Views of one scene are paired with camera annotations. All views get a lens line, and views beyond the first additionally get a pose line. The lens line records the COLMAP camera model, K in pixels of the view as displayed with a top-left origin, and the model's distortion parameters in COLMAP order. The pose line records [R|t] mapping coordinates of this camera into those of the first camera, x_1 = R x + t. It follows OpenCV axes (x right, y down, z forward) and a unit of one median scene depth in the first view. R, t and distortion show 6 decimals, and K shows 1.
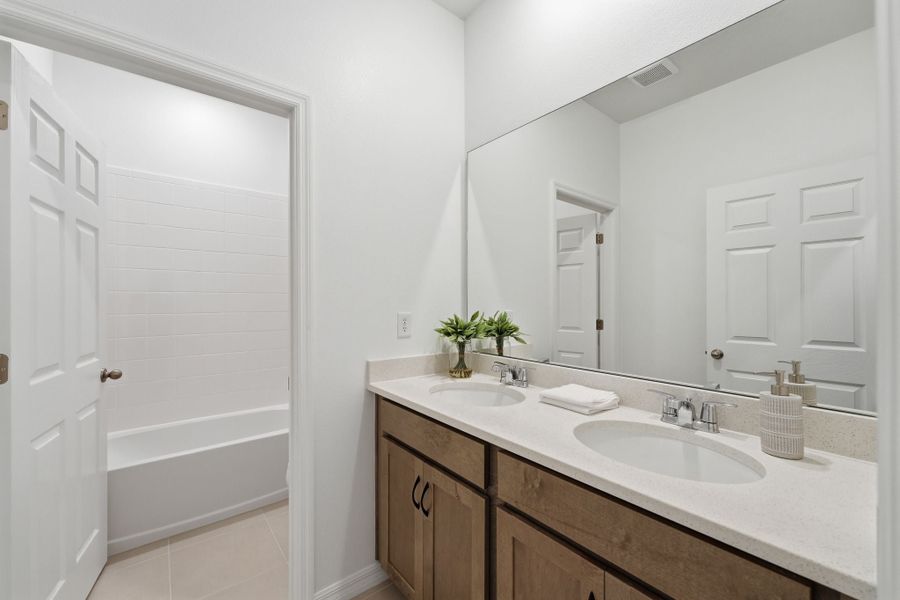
lens RADIAL K [[361.8, 0, 447.7], [0, 361.8, 302.6], [0, 0, 1]] dist [0.002417, 0.000260]
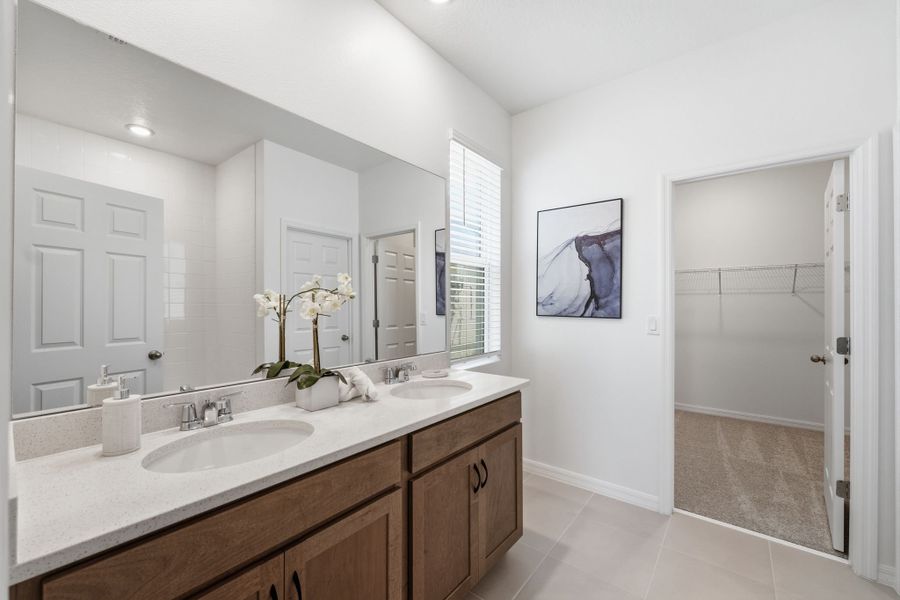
lens RADIAL K [[361.8, 0, 447.7], [0, 361.8, 302.6], [0, 0, 1]] dist [0.002417, 0.000260]
pose [[-0.214338, 0.001733, 0.976758, -0.734068], [-0.005212, 0.999982, -0.002918, -0.011850], [-0.976746, -0.005716, -0.214326, 0.815709]]
